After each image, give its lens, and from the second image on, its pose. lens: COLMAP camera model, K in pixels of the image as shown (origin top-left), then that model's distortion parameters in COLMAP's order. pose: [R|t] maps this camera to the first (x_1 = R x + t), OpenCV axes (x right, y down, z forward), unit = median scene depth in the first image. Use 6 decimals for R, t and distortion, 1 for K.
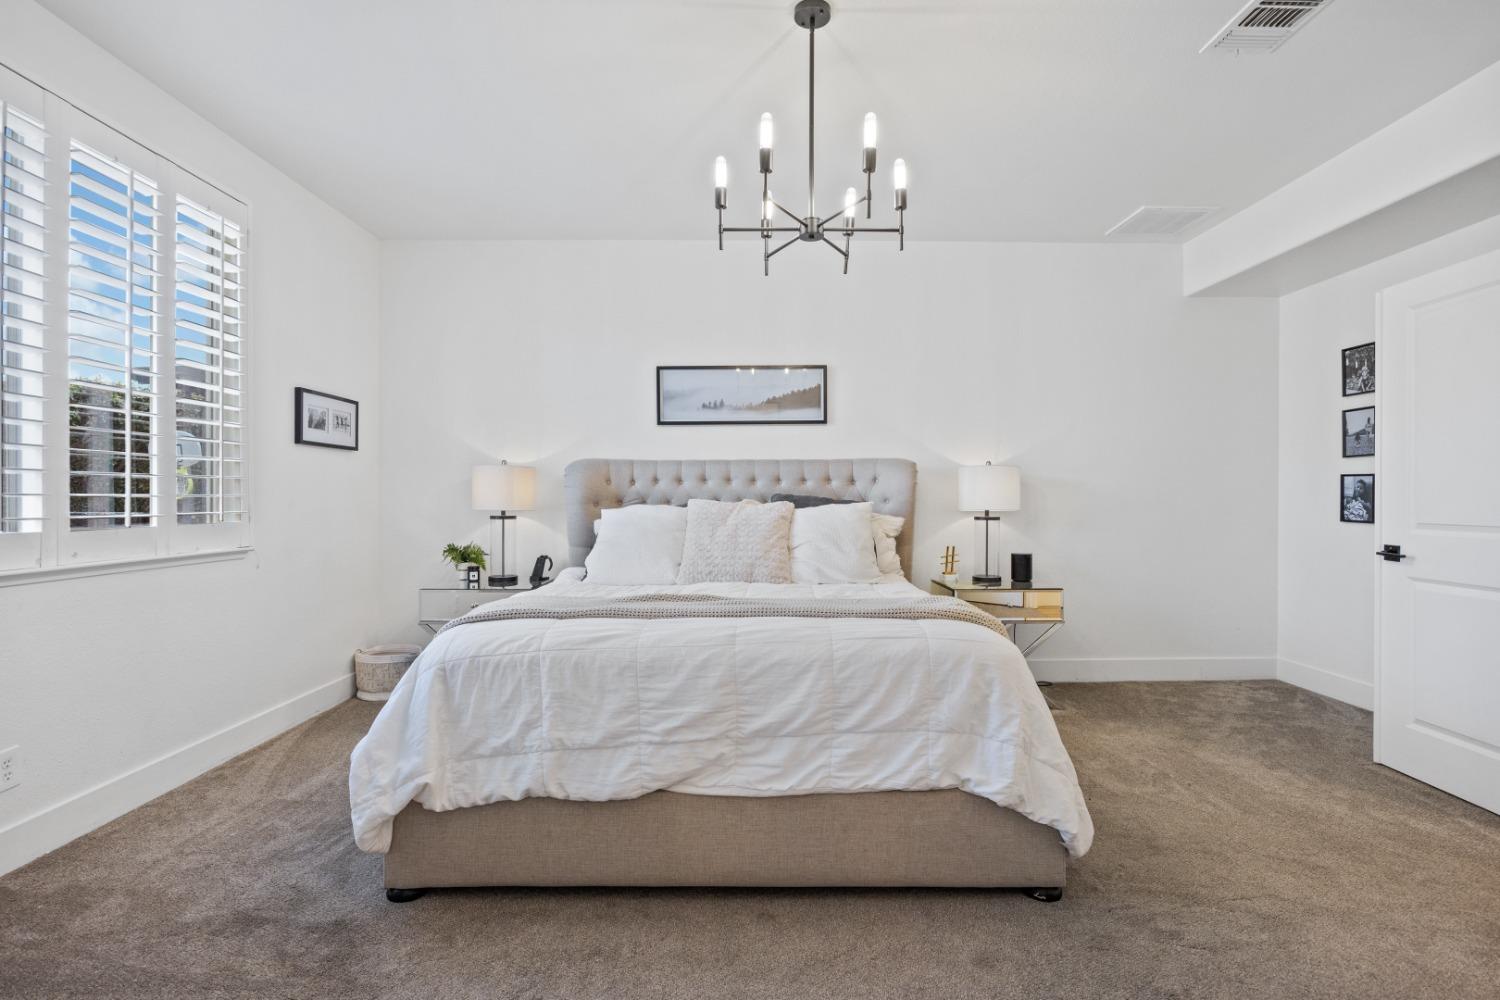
lens RADIAL K [[700.3, 0, 746.0], [0, 700.3, 500.1], [0, 0, 1]] dist [-0.001528, -0.000127]
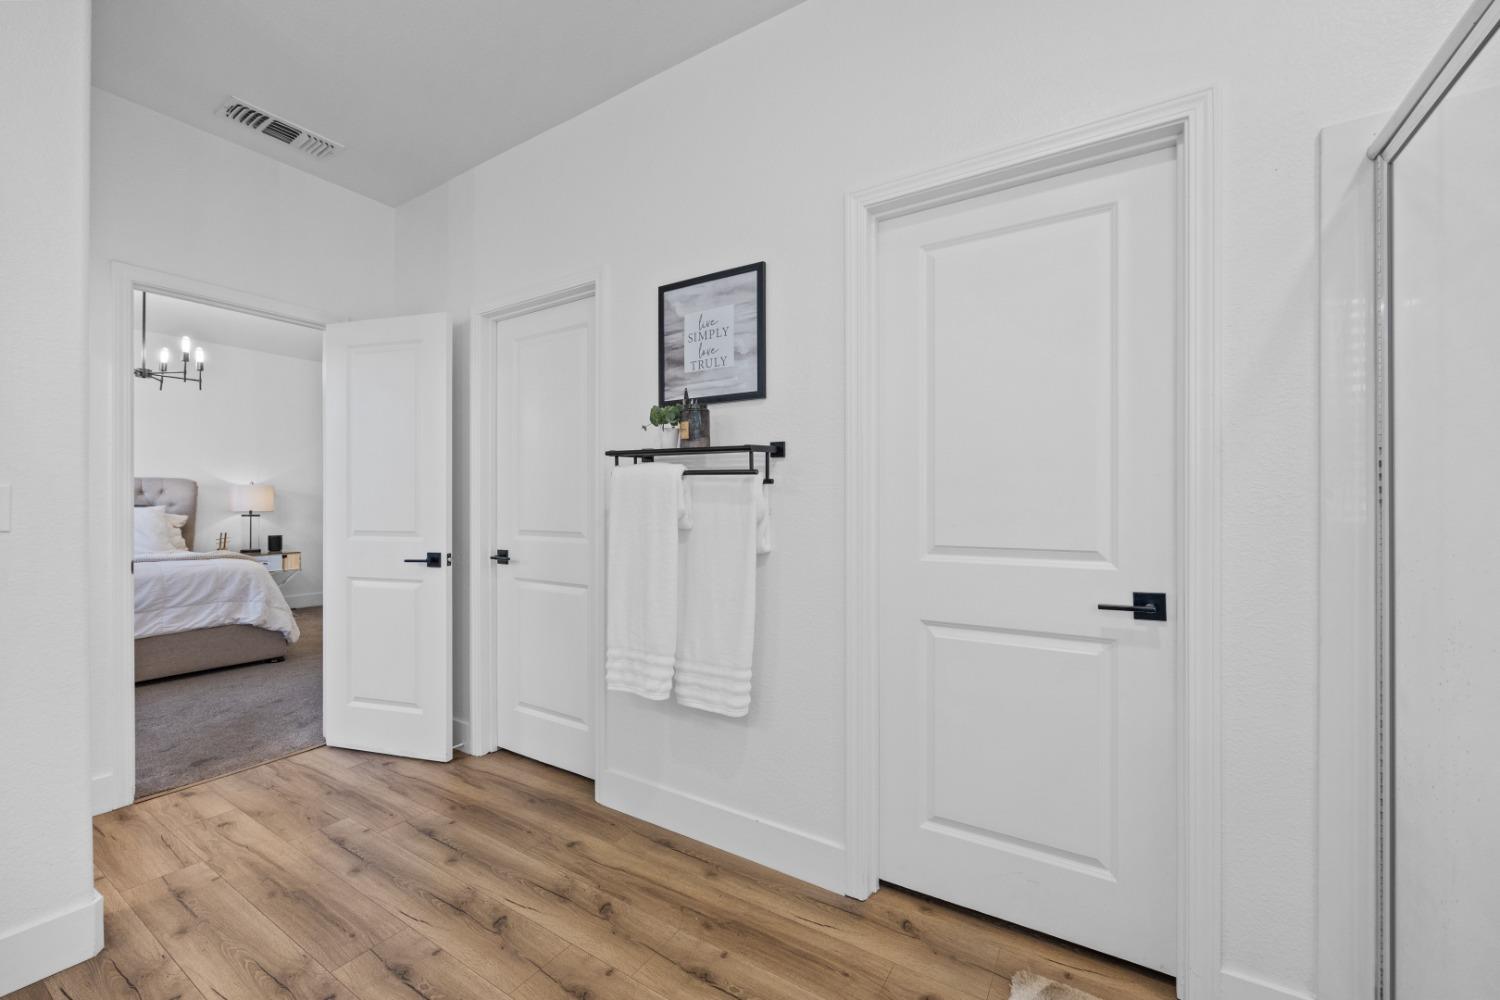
lens RADIAL K [[601.1, 0, 748.1], [0, 601.1, 504.8], [0, 0, 1]] dist [0.002464, 0.000050]
pose [[0.526915, 0.000466, 0.849918, -0.327097], [-0.001681, 0.999998, 0.000494, -0.003189], [-0.849916, -0.001689, 0.526915, -0.993125]]
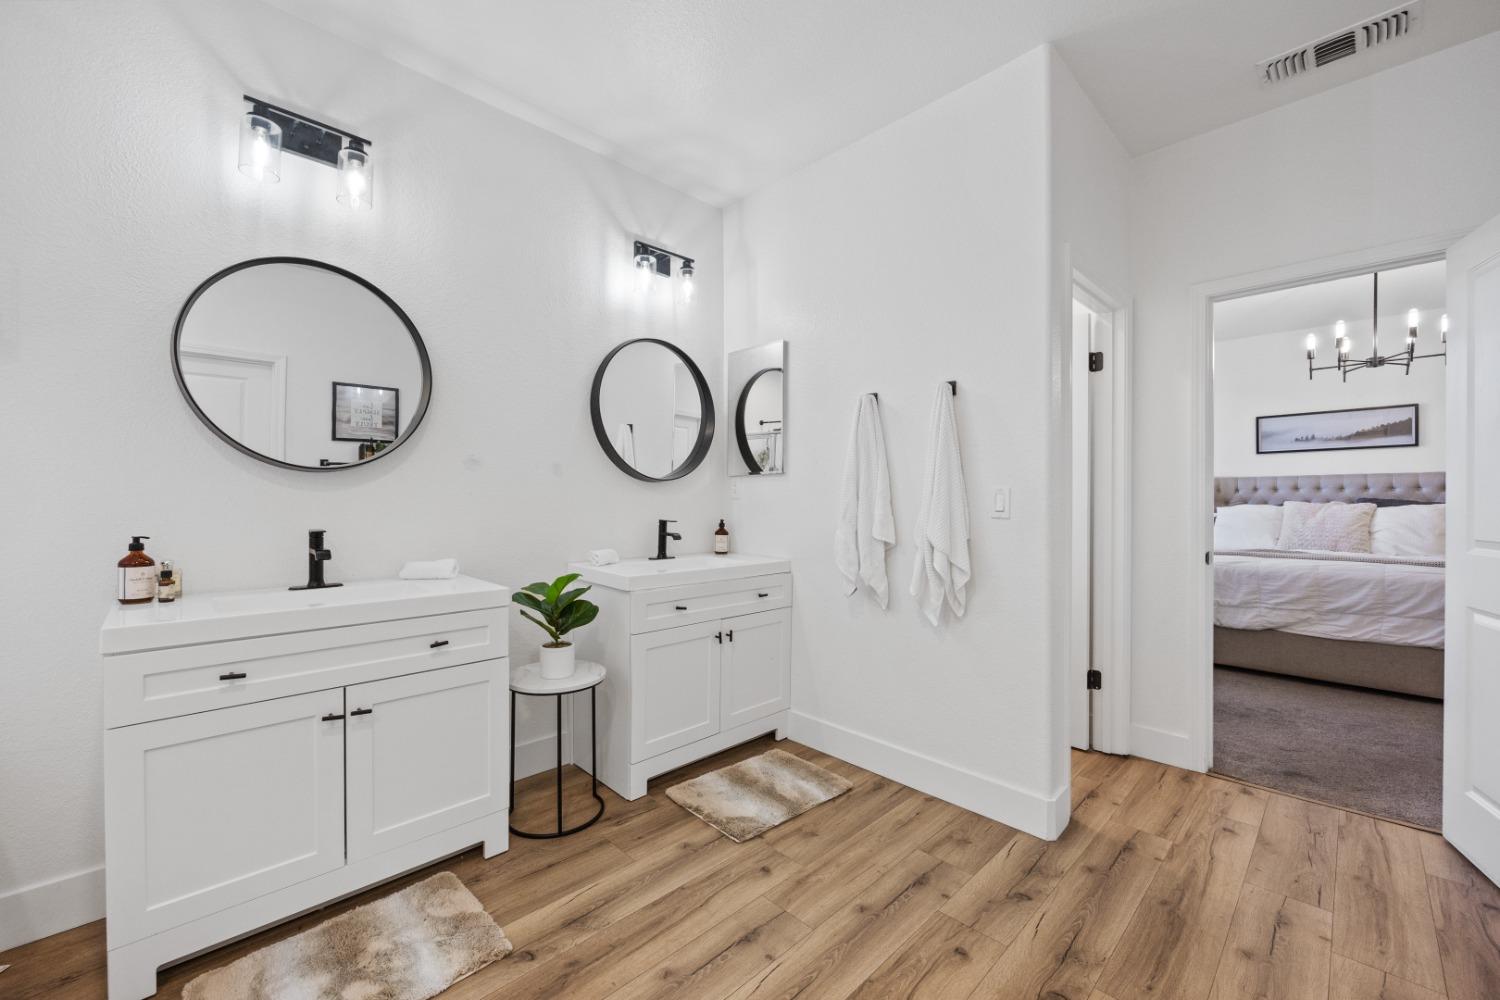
lens RADIAL K [[601.1, 0, 748.1], [0, 601.1, 504.8], [0, 0, 1]] dist [0.002464, 0.000050]
pose [[0.702100, 0.005171, -0.712059, 0.045030], [-0.000676, 0.999978, 0.006594, -0.001865], [0.712078, -0.004148, 0.702088, -0.968745]]
